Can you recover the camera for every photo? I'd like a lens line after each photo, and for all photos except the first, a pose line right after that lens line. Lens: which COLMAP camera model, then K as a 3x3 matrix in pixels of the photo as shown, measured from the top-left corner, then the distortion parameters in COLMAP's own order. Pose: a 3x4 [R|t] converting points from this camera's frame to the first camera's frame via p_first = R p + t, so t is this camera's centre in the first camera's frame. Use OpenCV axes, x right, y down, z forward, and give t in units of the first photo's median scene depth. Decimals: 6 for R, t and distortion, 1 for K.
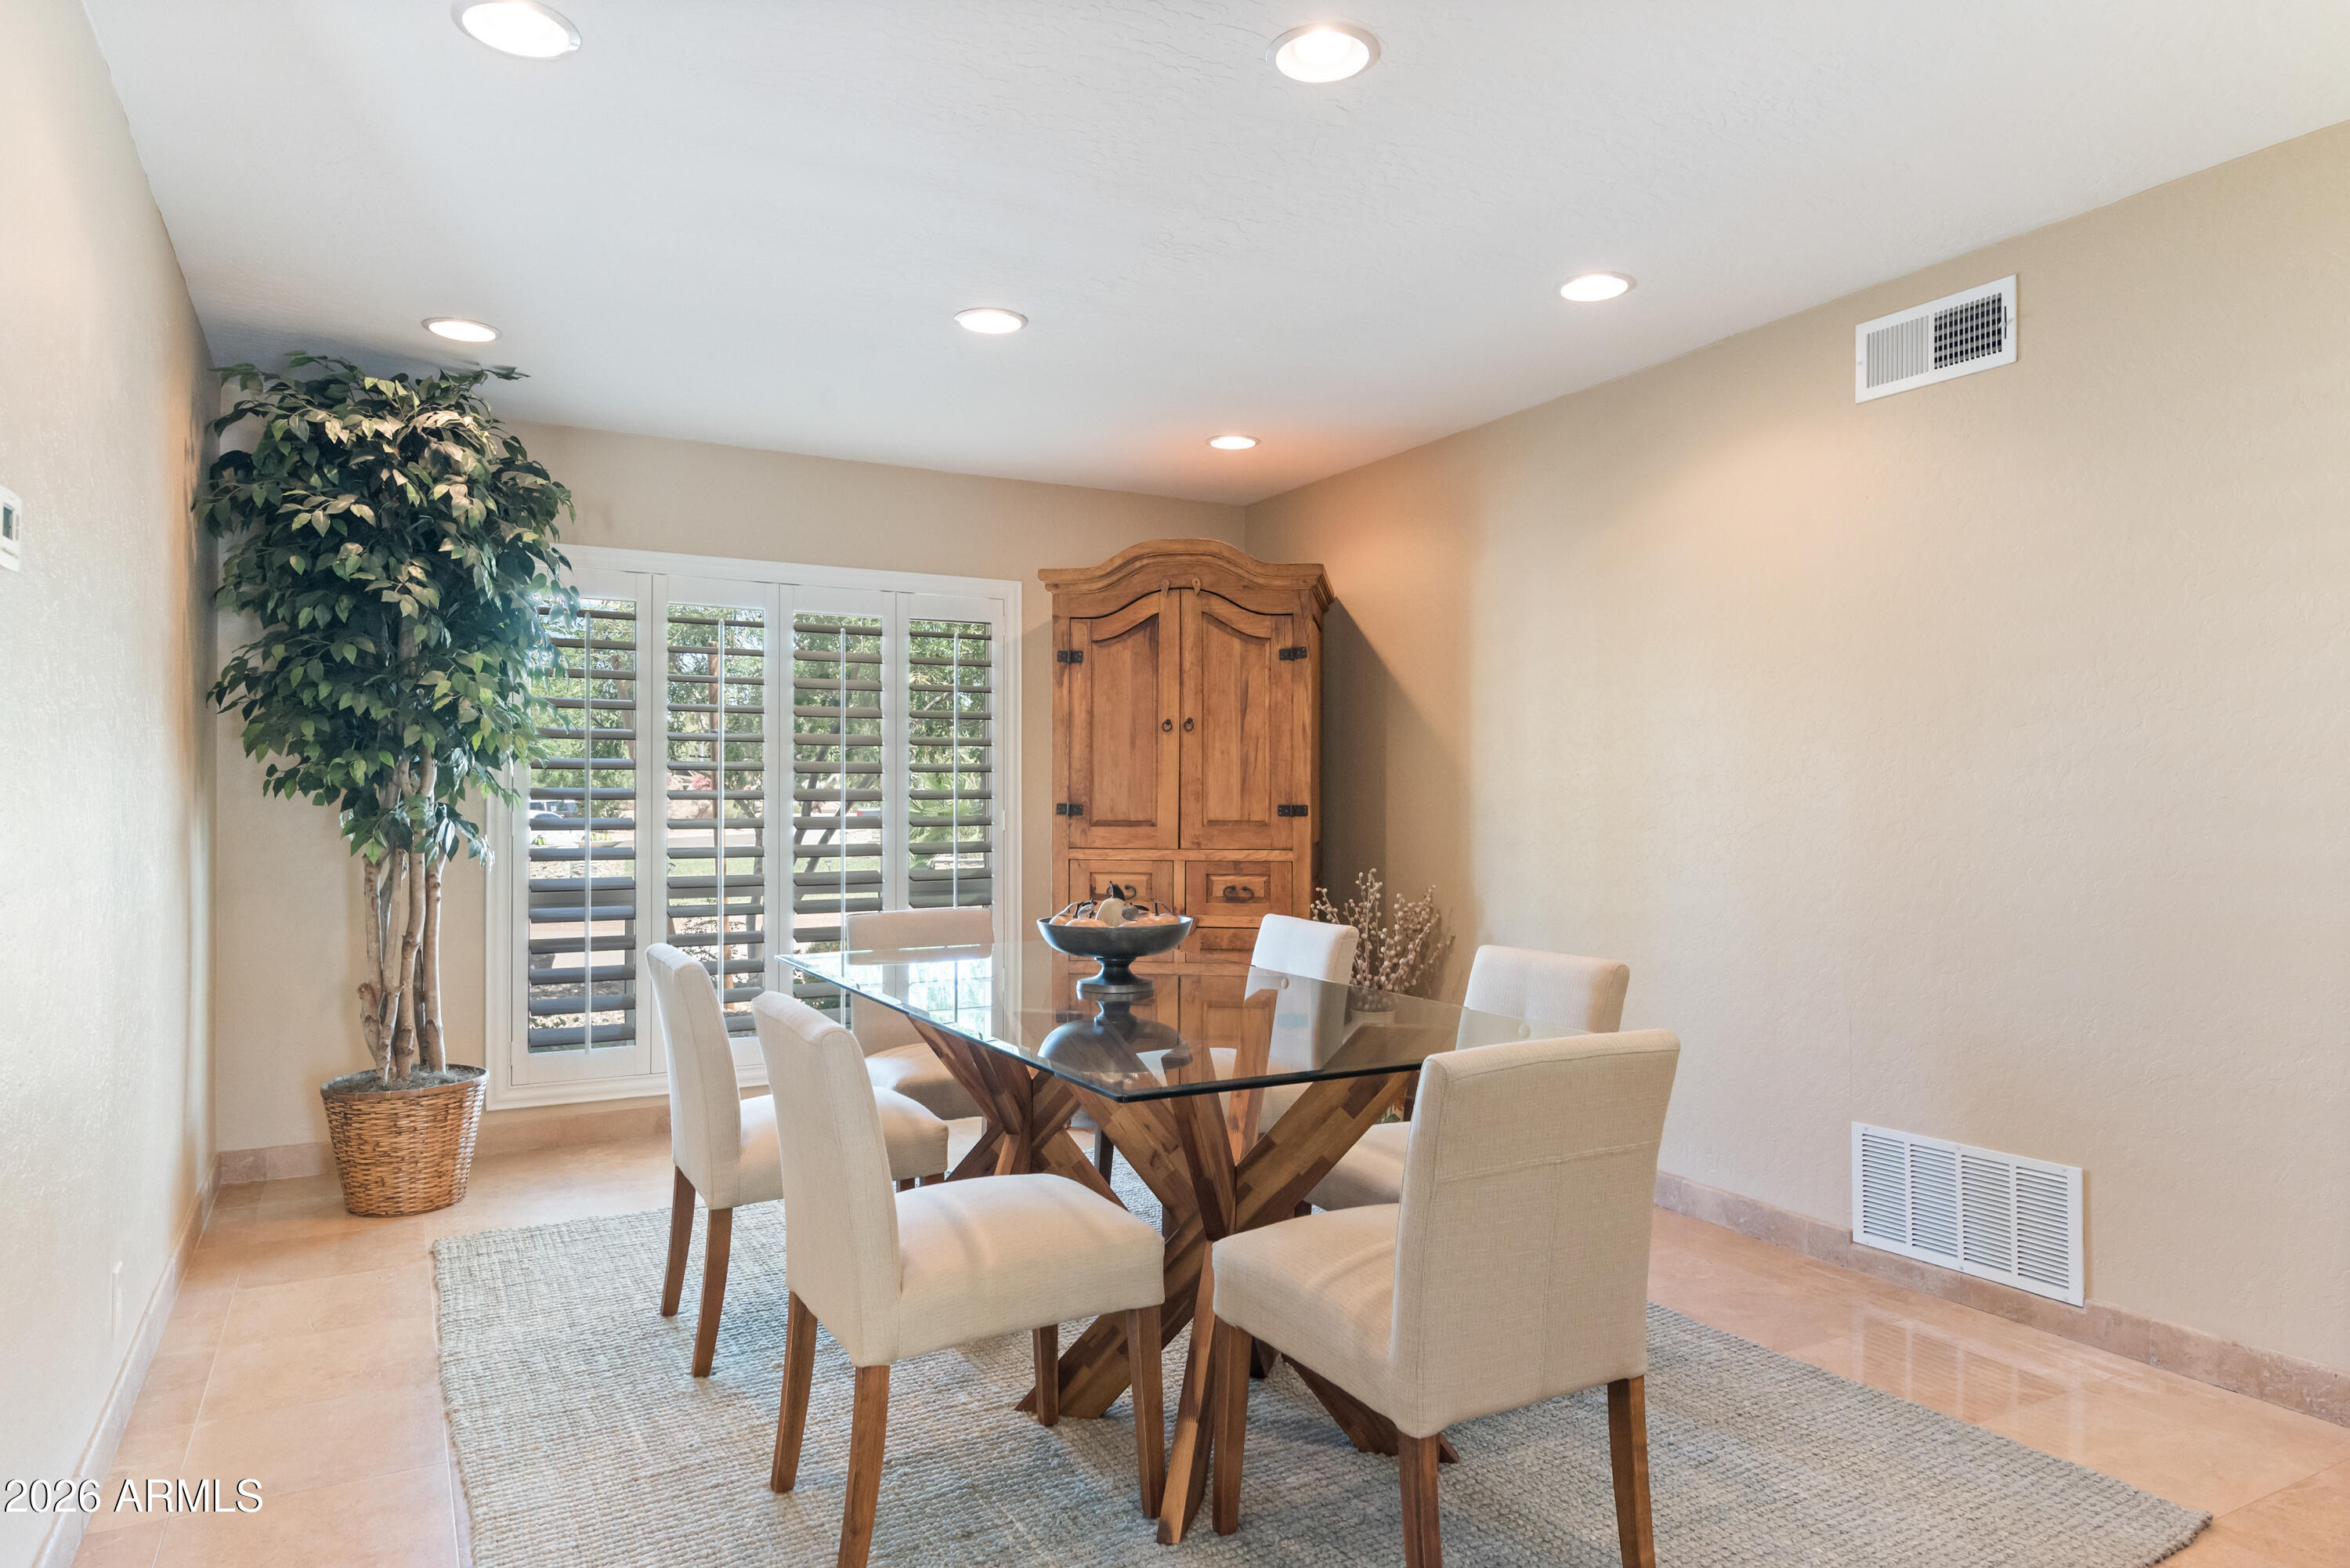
lens RADIAL K [[1445.8, 0, 1173.4], [0, 1445.8, 789.7], [0, 0, 1]] dist [0.006261, -0.000699]
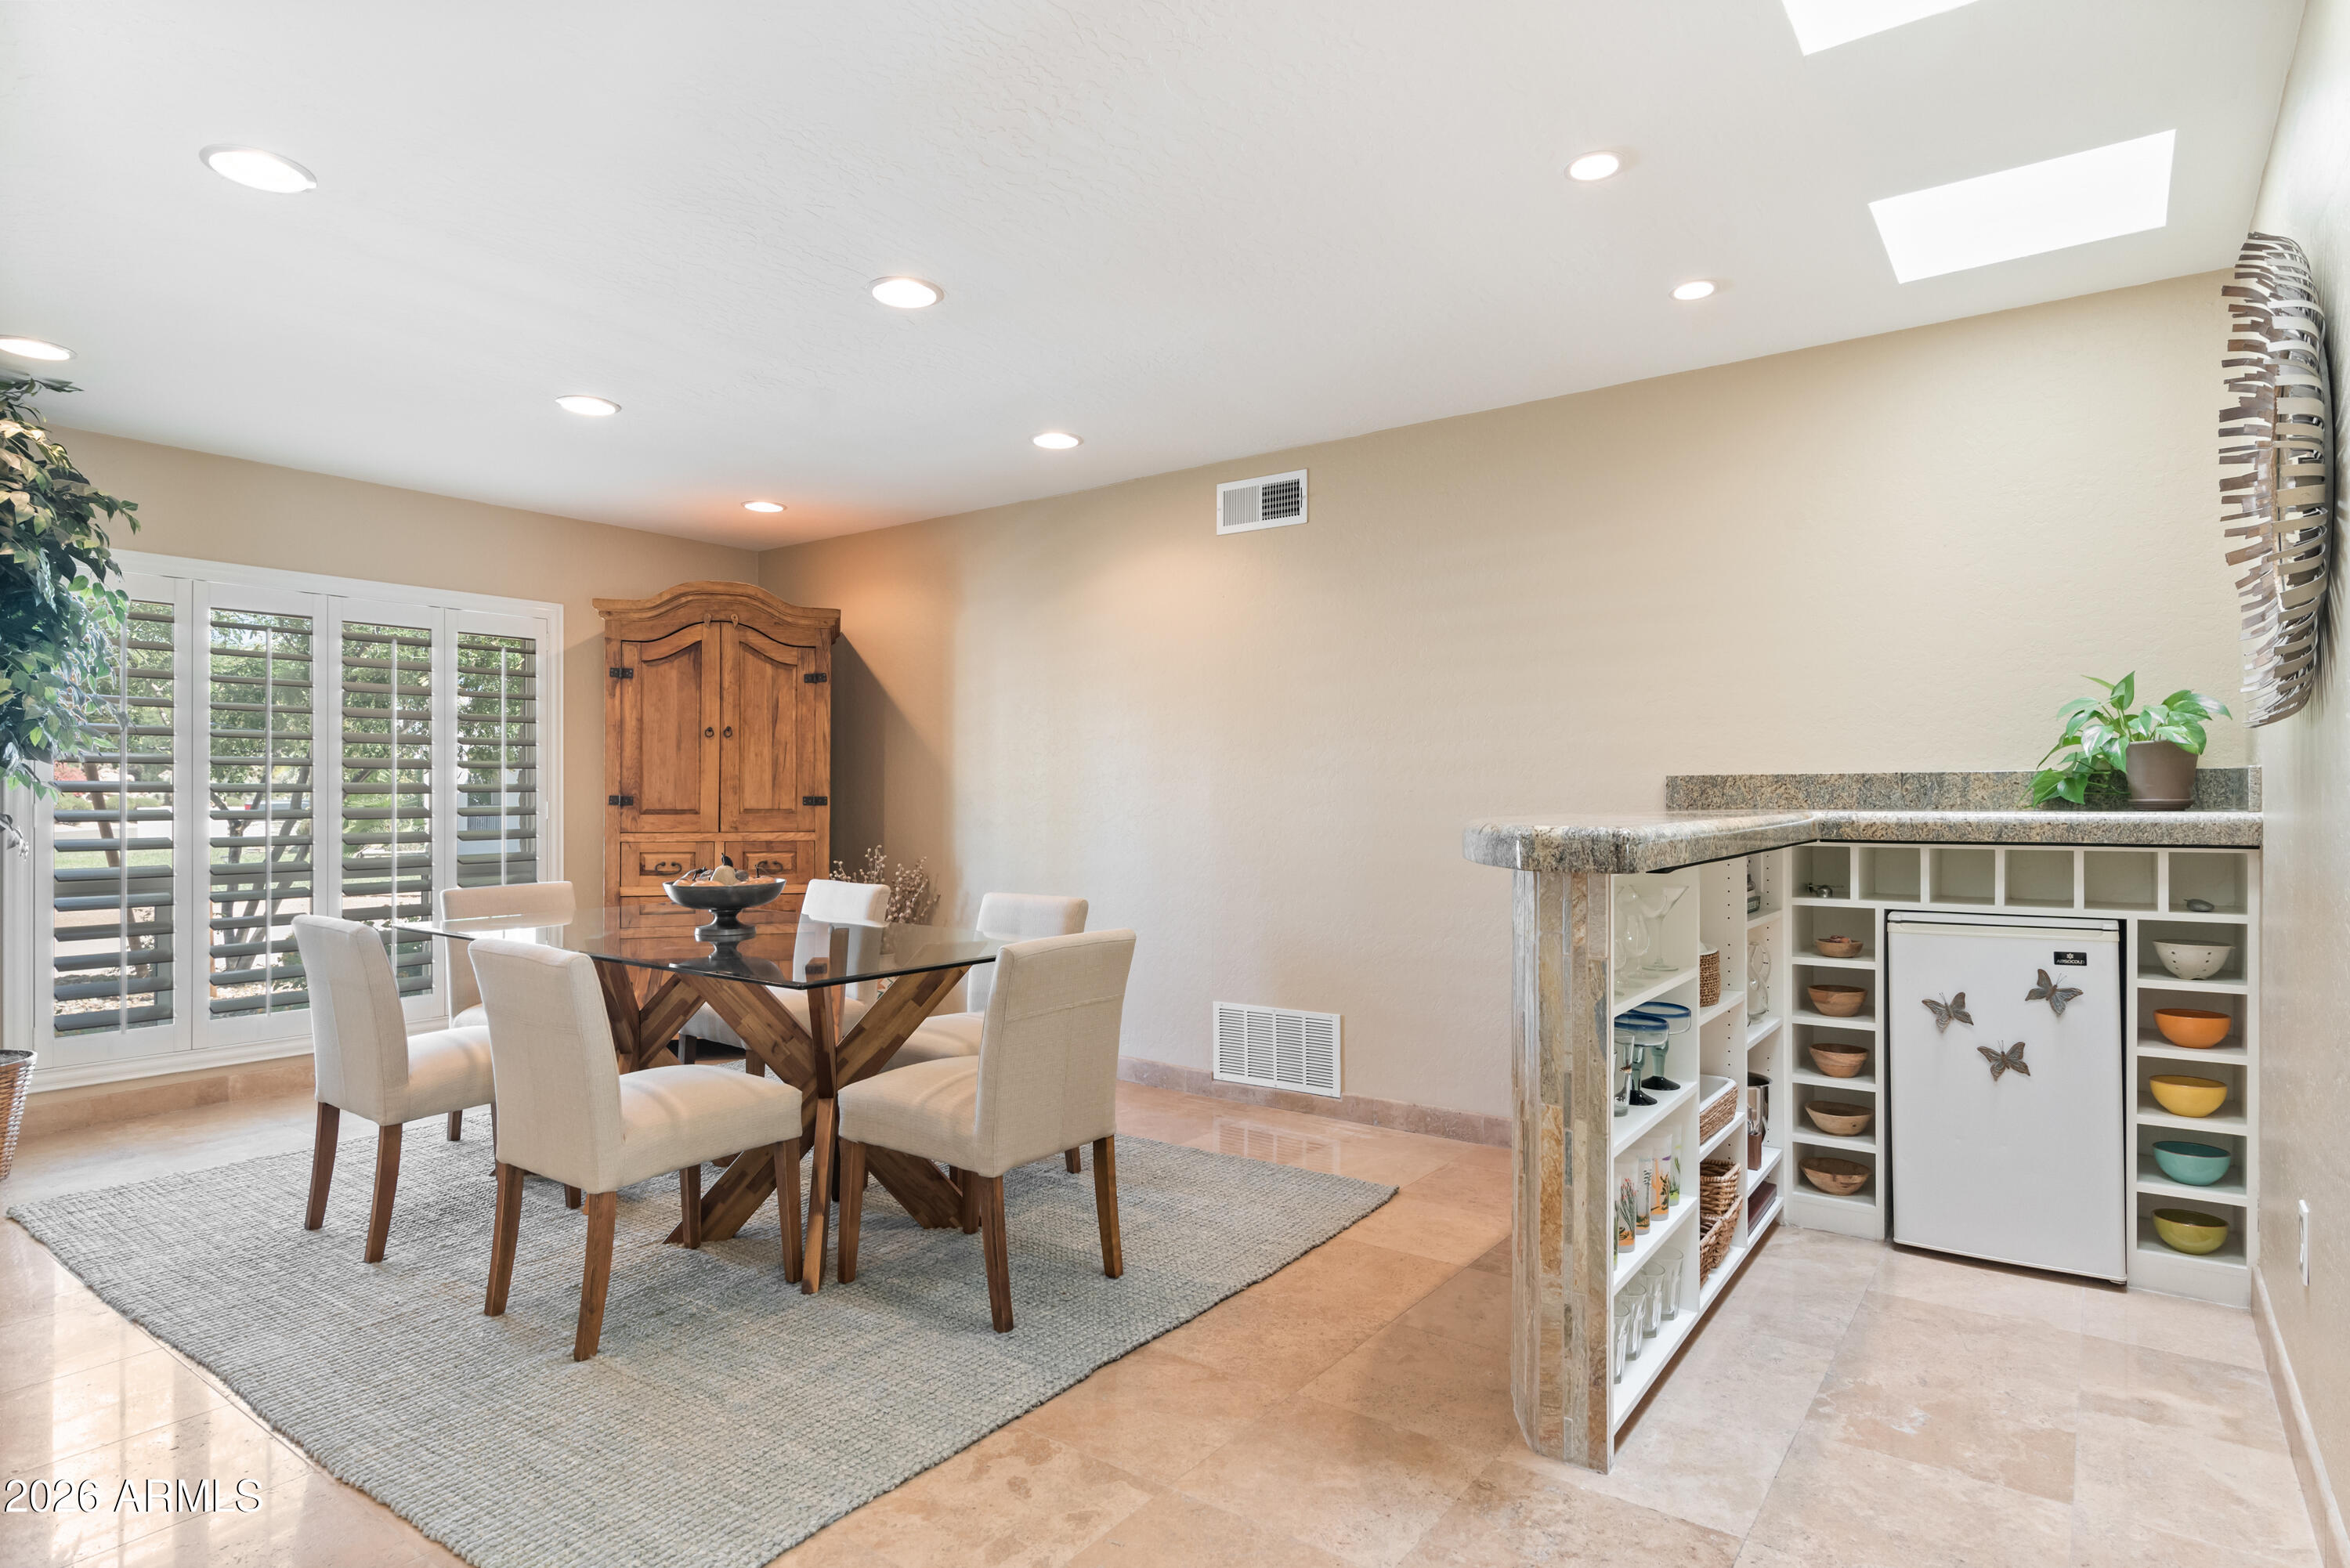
lens RADIAL K [[1249.1, 0, 1175.0], [0, 1249.1, 784.0], [0, 0, 1]] dist [0.003872, 0.001813]
pose [[0.911710, 0.003084, 0.410824, -0.103702], [-0.003075, 0.999995, -0.000682, -0.000970], [-0.410824, -0.000642, 0.911715, -0.175095]]
